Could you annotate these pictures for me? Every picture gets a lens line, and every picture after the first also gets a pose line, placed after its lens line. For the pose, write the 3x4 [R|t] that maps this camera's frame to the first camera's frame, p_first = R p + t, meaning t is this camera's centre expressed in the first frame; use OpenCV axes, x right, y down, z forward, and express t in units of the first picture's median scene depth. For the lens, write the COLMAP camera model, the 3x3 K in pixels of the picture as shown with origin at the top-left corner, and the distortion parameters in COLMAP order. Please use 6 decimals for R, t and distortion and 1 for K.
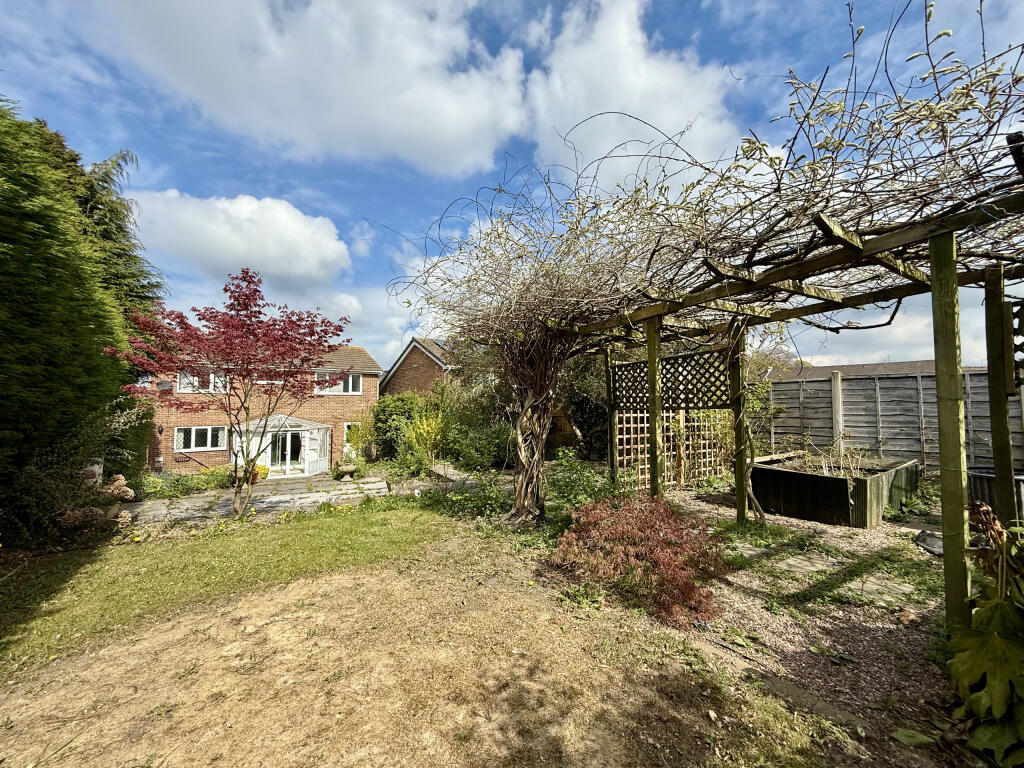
lens RADIAL K [[406.9, 0, 509.3], [0, 406.9, 386.9], [0, 0, 1]] dist [0.001038, 0.000079]
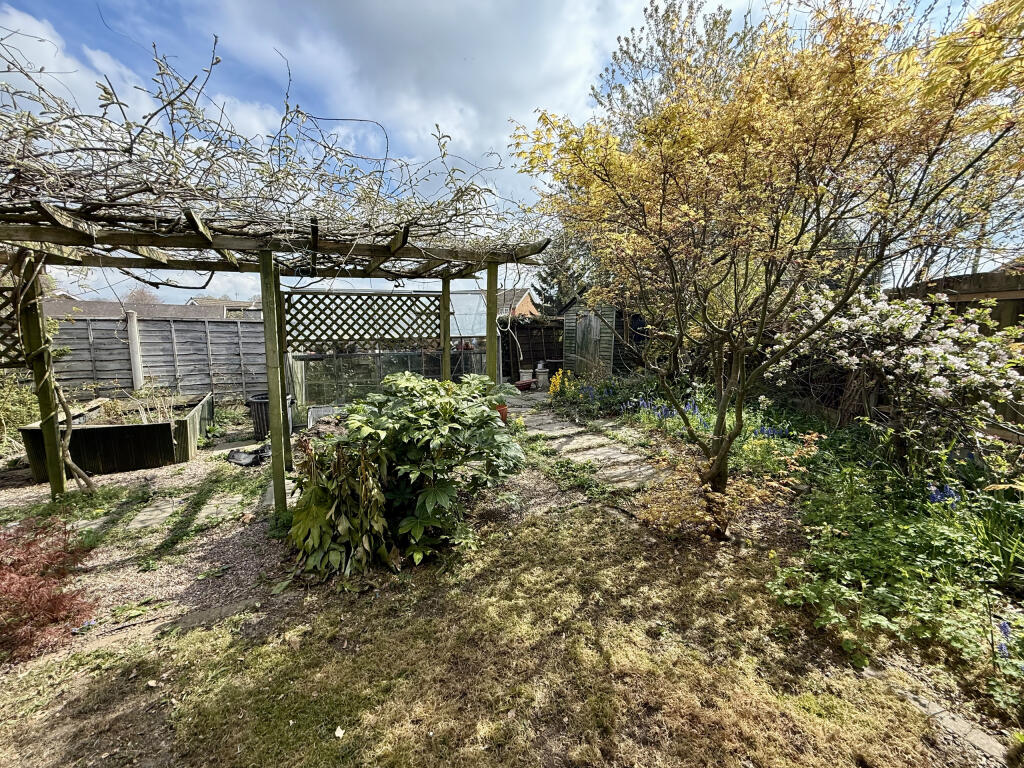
lens RADIAL K [[406.9, 0, 509.3], [0, 406.9, 386.9], [0, 0, 1]] dist [0.001038, 0.000079]
pose [[0.100346, -0.132175, 0.986134, -0.189248], [-0.055301, 0.988864, 0.138168, -0.092614], [-0.993415, -0.068399, 0.091919, 0.000923]]
